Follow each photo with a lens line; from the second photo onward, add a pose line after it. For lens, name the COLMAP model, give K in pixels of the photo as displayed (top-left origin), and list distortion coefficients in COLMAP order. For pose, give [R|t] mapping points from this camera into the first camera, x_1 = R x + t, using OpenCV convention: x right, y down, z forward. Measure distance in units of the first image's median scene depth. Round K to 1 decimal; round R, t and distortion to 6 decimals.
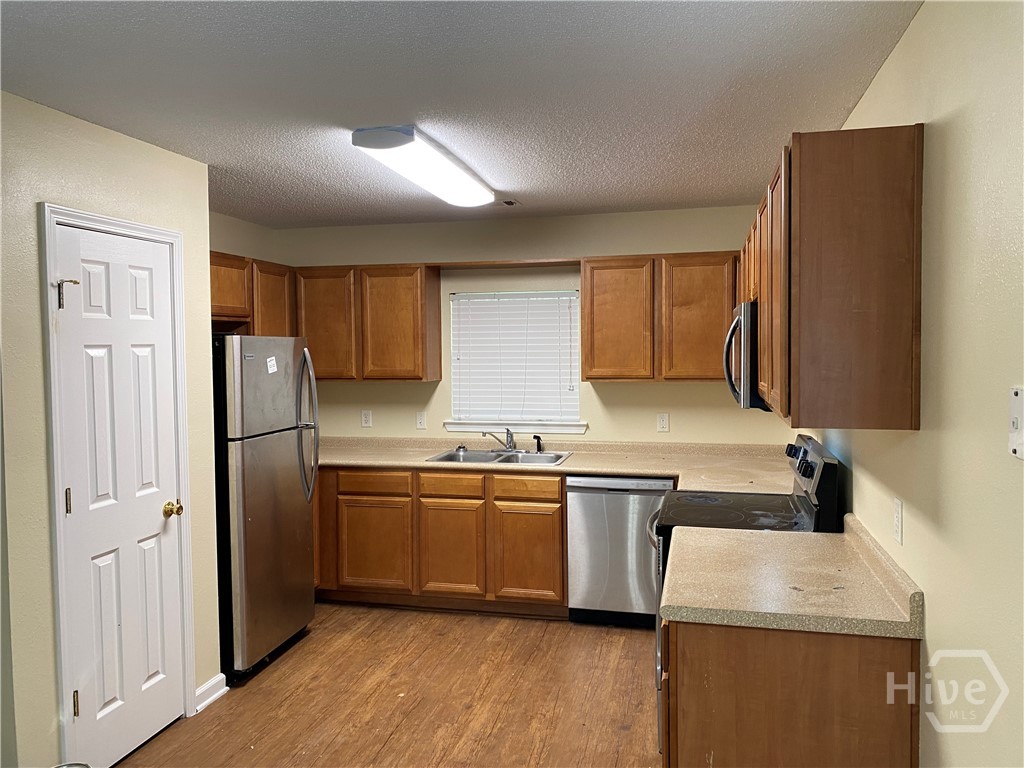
lens RADIAL K [[783.9, 0, 510.0], [0, 783.9, 353.4], [0, 0, 1]] dist [0.016423, -0.014664]
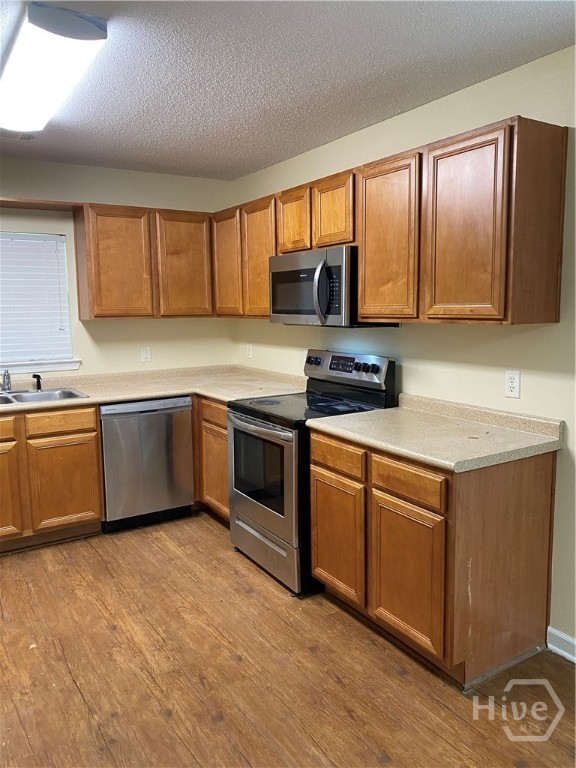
lens RADIAL K [[587.9, 0, 279.8], [0, 587.9, 375.2], [0, 0, 1]] dist [0.016423, -0.014664]
pose [[0.699284, -0.086632, 0.709575, -0.322427], [0.014751, 0.994167, 0.106840, 0.029407], [-0.714692, -0.064245, 0.696483, 0.246100]]
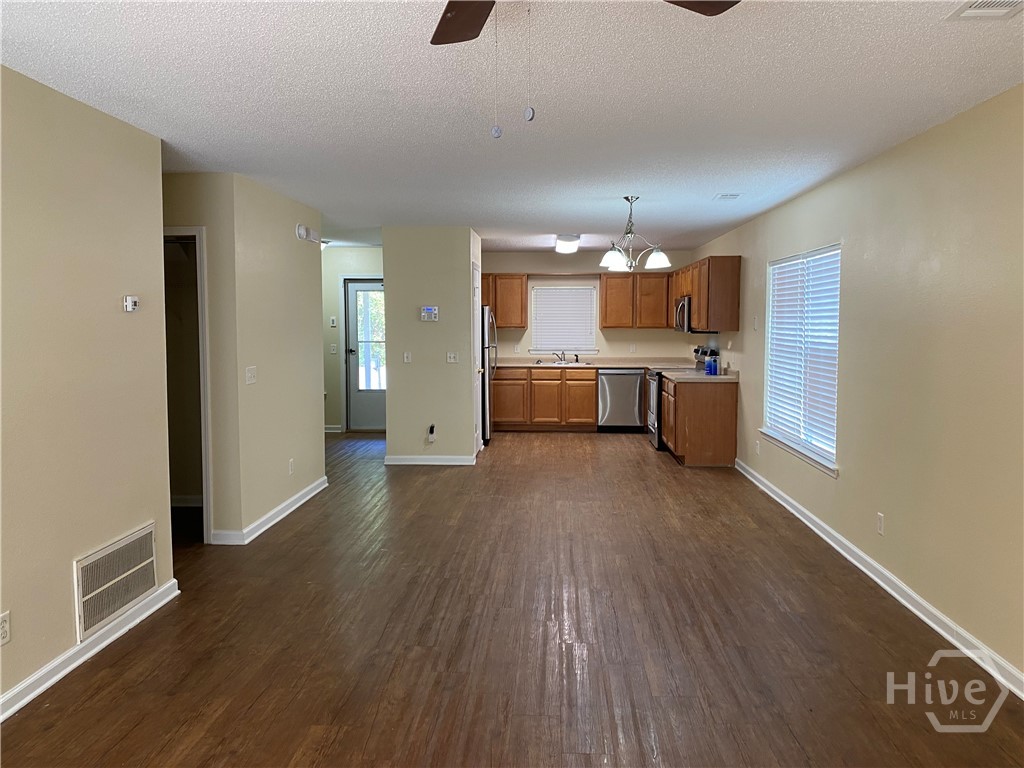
lens RADIAL K [[783.9, 0, 506.1], [0, 783.9, 379.8], [0, 0, 1]] dist [0.016423, -0.014664]
pose [[0.983197, -0.005968, 0.182451, -0.601985], [-0.005697, 0.997975, 0.063345, 0.042065], [-0.182460, -0.063320, 0.981172, -1.189199]]
